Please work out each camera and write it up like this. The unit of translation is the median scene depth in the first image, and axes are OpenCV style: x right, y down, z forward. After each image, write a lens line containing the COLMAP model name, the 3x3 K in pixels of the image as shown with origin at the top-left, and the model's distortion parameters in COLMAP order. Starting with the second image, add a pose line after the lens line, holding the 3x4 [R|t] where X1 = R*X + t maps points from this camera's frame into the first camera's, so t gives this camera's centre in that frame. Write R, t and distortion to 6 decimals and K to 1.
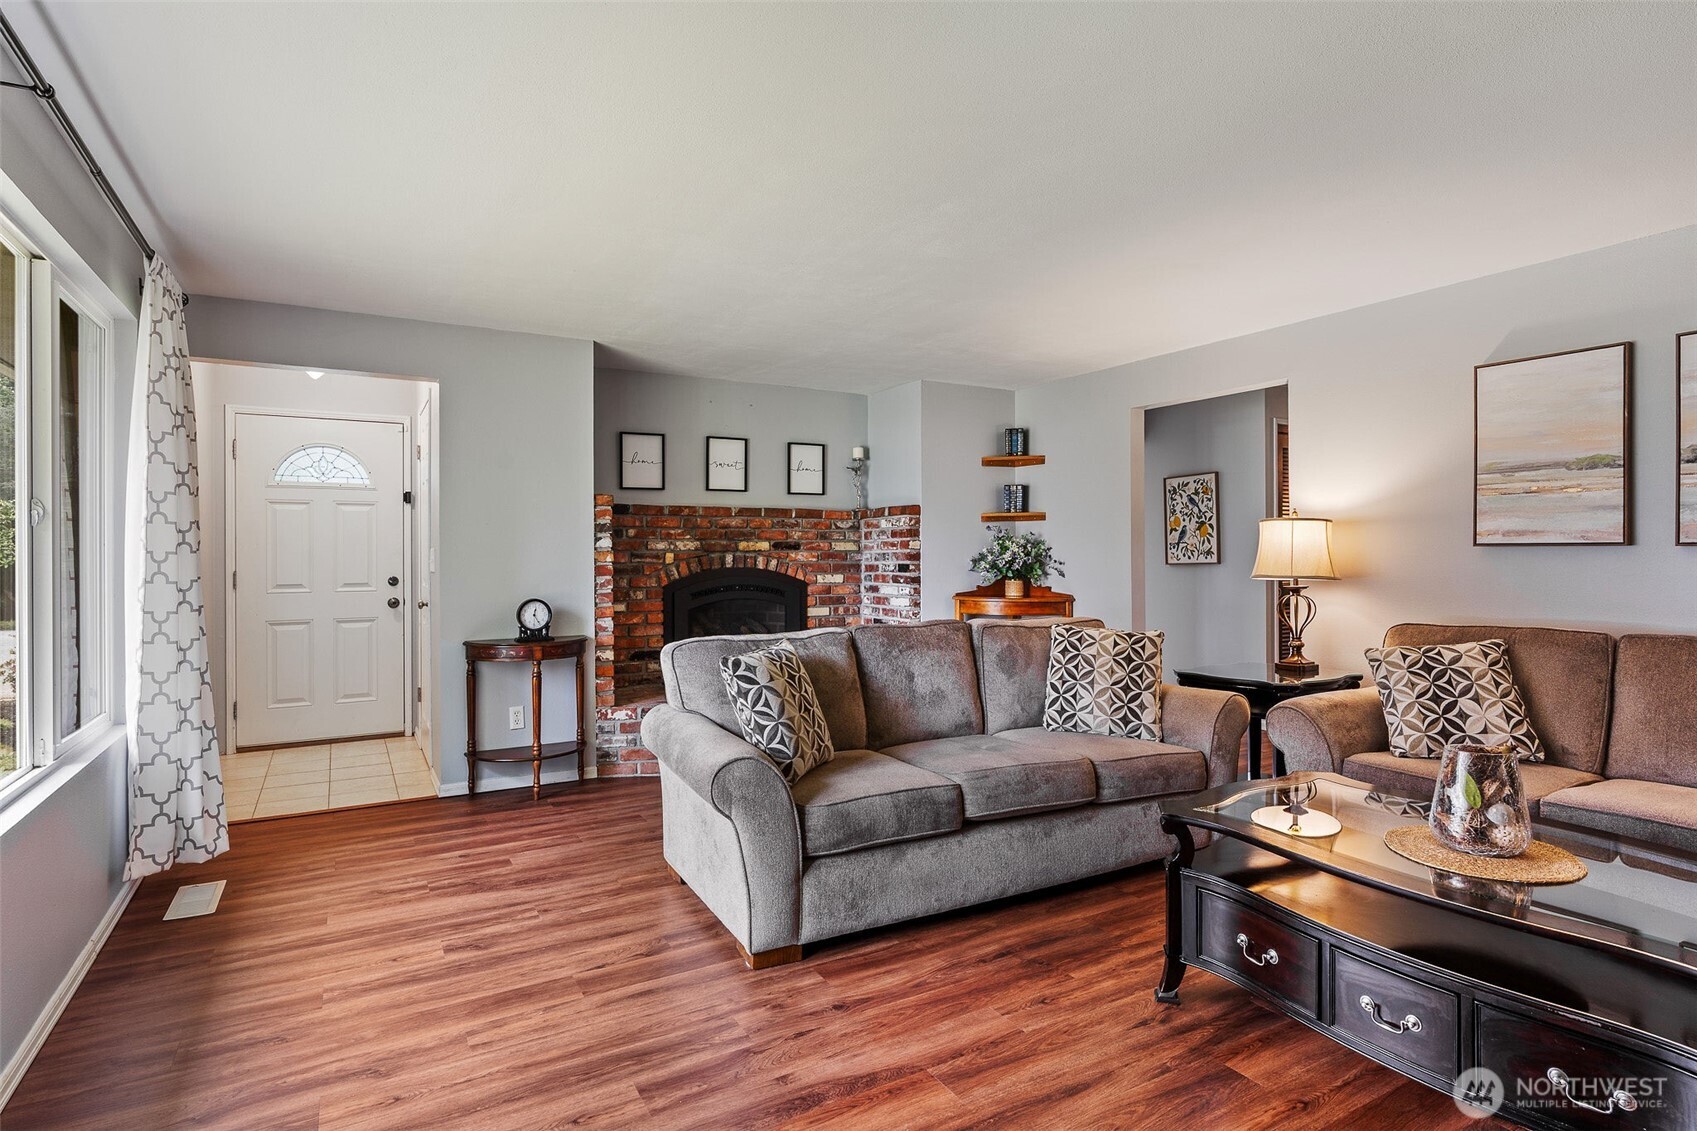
lens RADIAL K [[881.1, 0, 848.9], [0, 881.1, 555.2], [0, 0, 1]] dist [-0.001476, 0.000591]
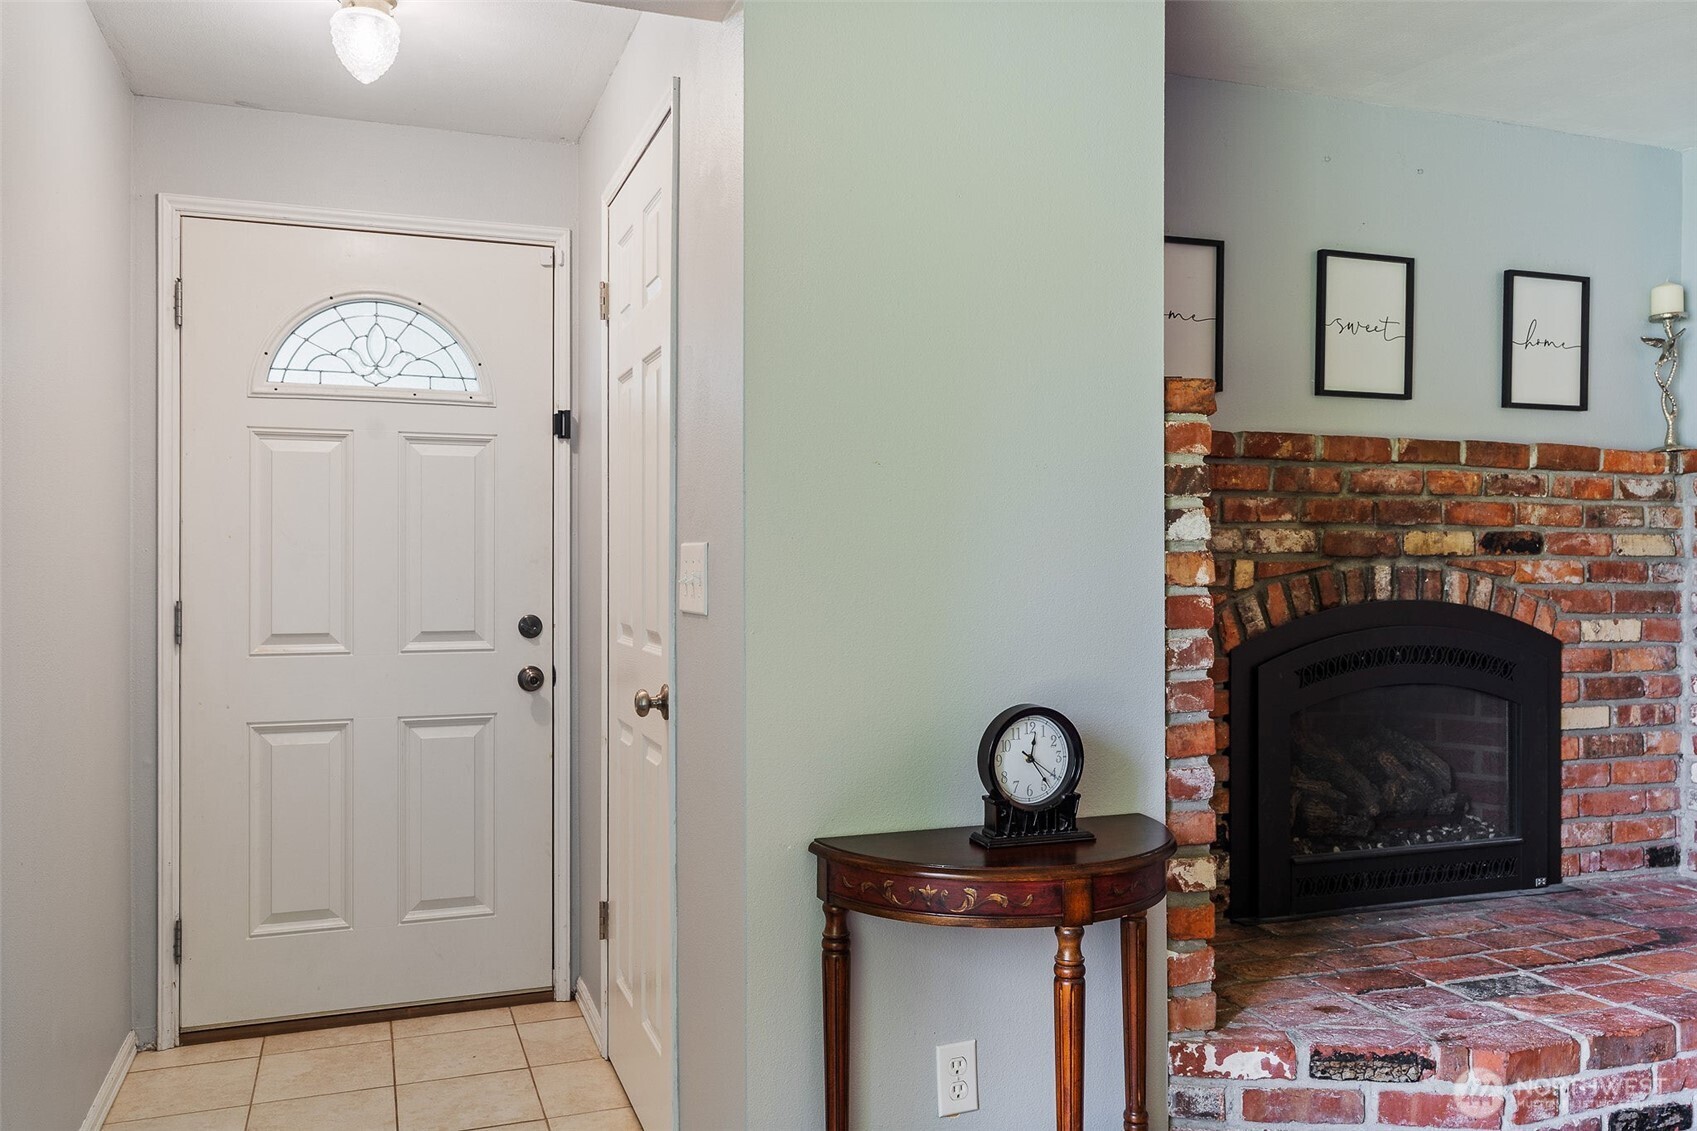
lens RADIAL K [[1289.2, 0, 846.6], [0, 1289.2, 570.0], [0, 0, 1]] dist [-0.001000, 0.003591]
pose [[0.986019, 0.004068, -0.166581, -0.270896], [-0.003955, 0.999992, 0.001007, 0.001641], [0.166584, -0.000334, 0.986027, 0.428621]]
